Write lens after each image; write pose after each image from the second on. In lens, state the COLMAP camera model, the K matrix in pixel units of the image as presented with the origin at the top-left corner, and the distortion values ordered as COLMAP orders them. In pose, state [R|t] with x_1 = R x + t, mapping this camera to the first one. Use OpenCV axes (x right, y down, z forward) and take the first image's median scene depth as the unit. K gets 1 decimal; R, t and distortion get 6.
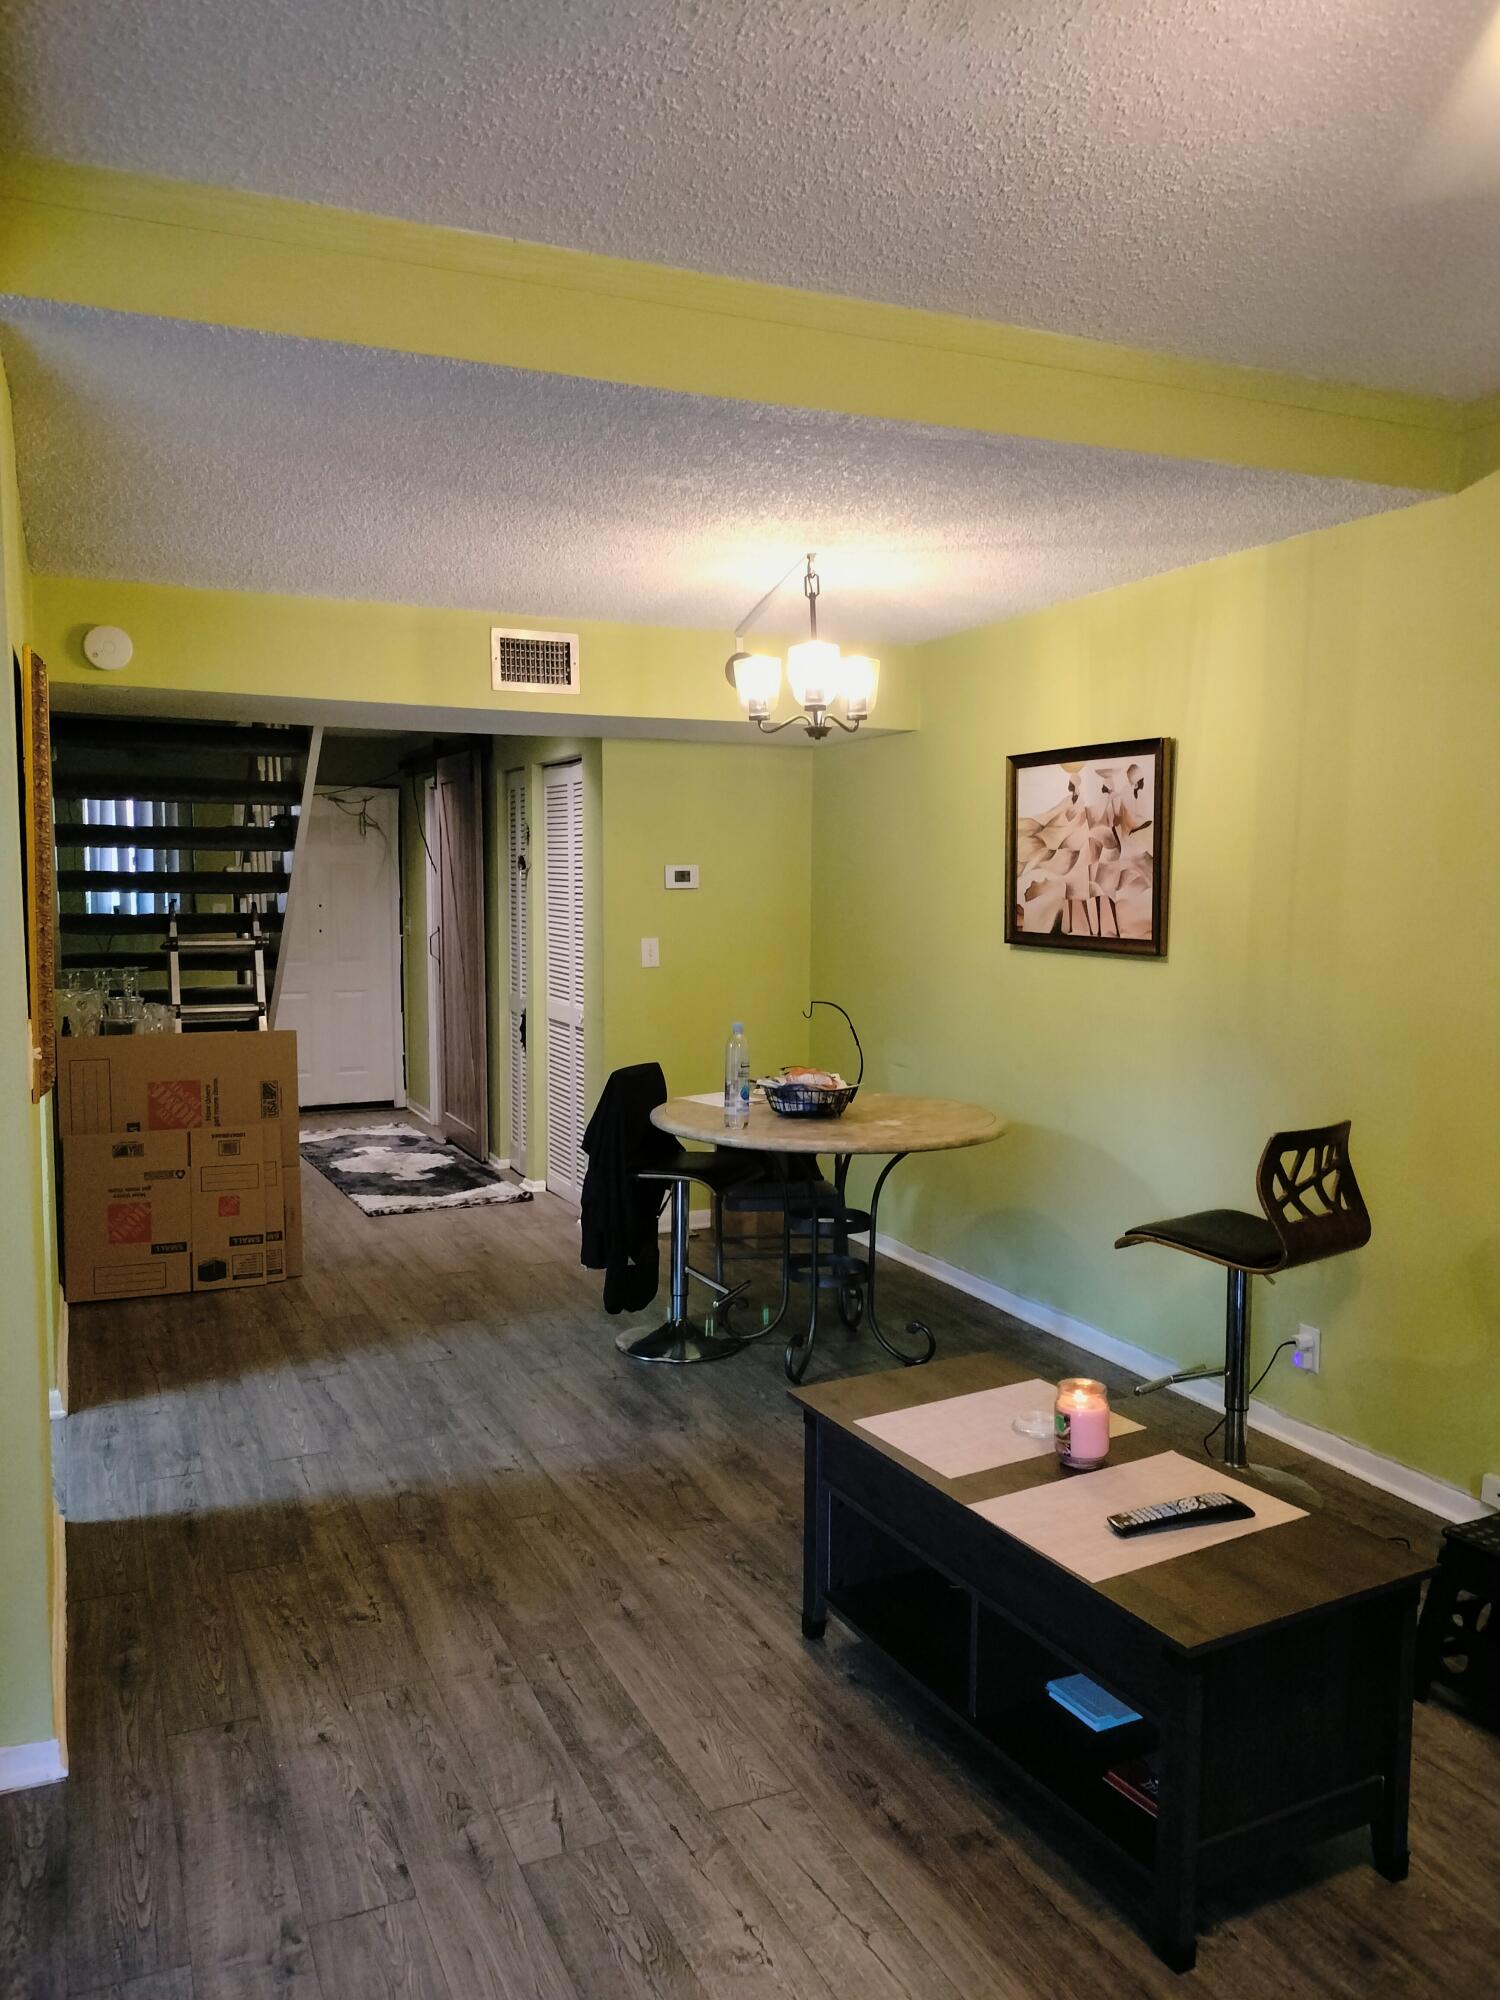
lens RADIAL K [[1513.4, 0, 762.0], [0, 1513.4, 1002.7], [0, 0, 1]] dist [0.047700, -0.037293]
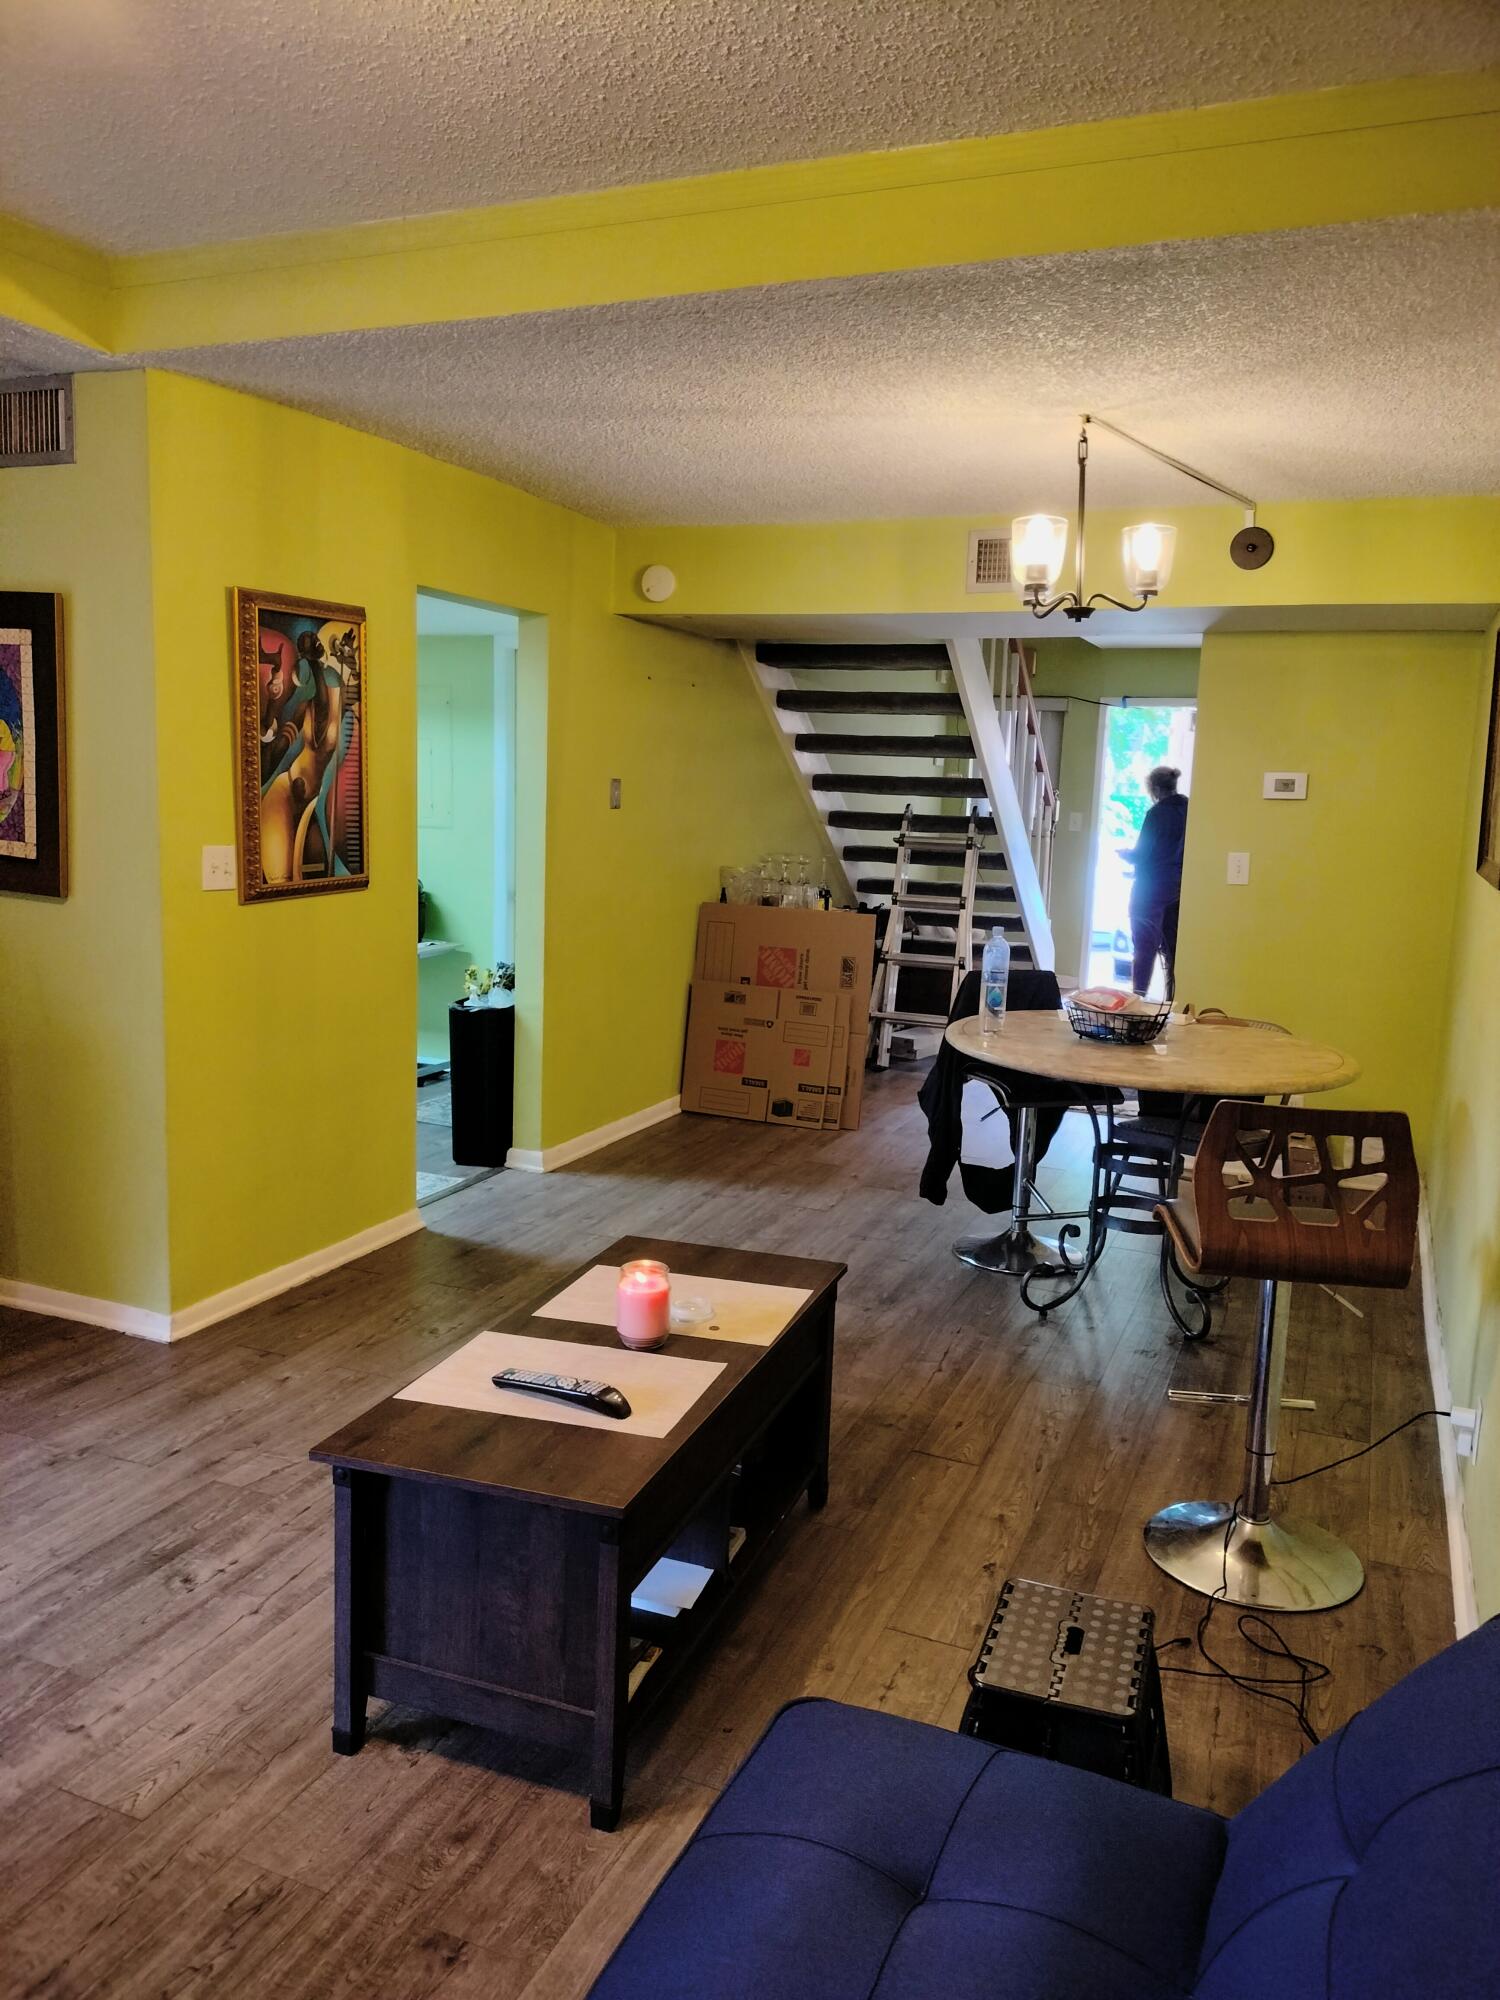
lens RADIAL K [[1513.4, 0, 783.5], [0, 1513.4, 996.5], [0, 0, 1]] dist [0.047700, -0.037293]
pose [[0.674729, 0.119676, -0.728298, 0.577573], [-0.089406, 0.992753, 0.080302, -0.006499], [0.732630, 0.010932, 0.680539, 0.233526]]
